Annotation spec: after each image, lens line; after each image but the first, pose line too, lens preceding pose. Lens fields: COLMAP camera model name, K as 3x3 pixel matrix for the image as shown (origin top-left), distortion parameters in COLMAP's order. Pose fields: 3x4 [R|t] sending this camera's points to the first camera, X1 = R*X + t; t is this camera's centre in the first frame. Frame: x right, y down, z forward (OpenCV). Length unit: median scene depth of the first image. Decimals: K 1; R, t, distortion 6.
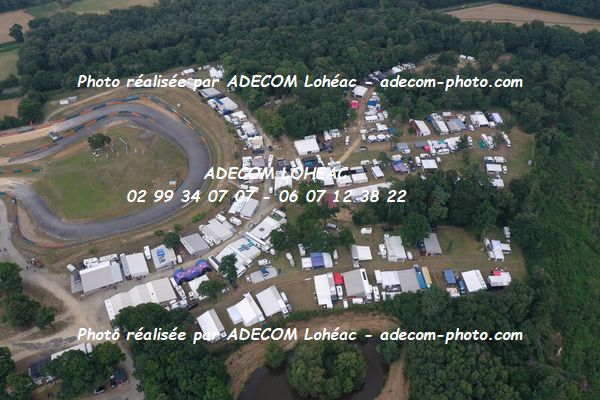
lens RADIAL K [[478.9, 0, 298.2], [0, 478.9, 198.5], [0, 0, 1]] dist [0.020821, -0.001380]
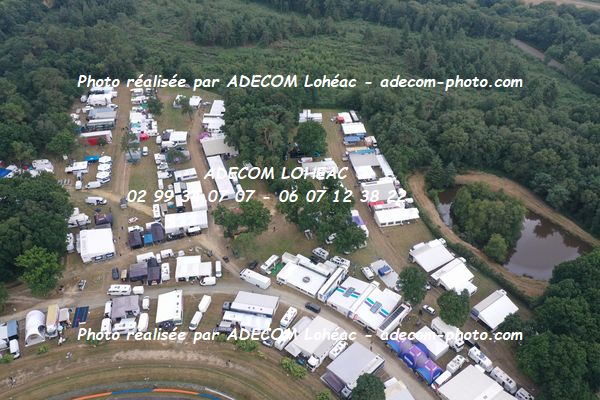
lens RADIAL K [[478.9, 0, 298.2], [0, 478.9, 198.5], [0, 0, 1]] dist [0.020821, -0.001380]
pose [[-0.108085, -0.584908, 0.803866, -0.517919], [0.648932, 0.571062, 0.502768, -0.322034], [-0.753130, 0.575996, 0.317842, 0.723874]]
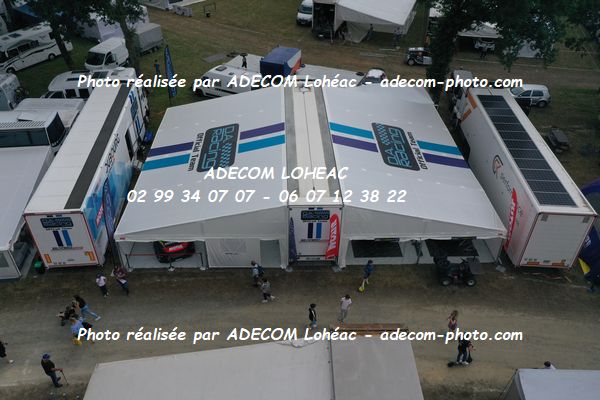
lens RADIAL K [[478.9, 0, 298.2], [0, 478.9, 198.5], [0, 0, 1]] dist [0.020821, -0.001380]
pose [[-0.722278, -0.403581, 0.561638, -0.180813], [0.454780, 0.334660, 0.825335, 0.019750], [-0.521047, 0.851543, -0.058177, 0.944410]]
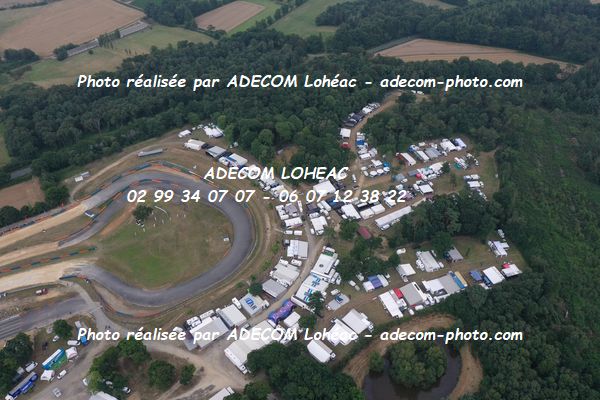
lens RADIAL K [[478.9, 0, 298.2], [0, 478.9, 198.5], [0, 0, 1]] dist [0.020821, -0.001380]
pose [[0.967252, -0.158864, 0.197954, -0.339791], [0.163552, 0.986507, -0.007452, -0.102532], [-0.194099, 0.039584, 0.980183, -0.187494]]
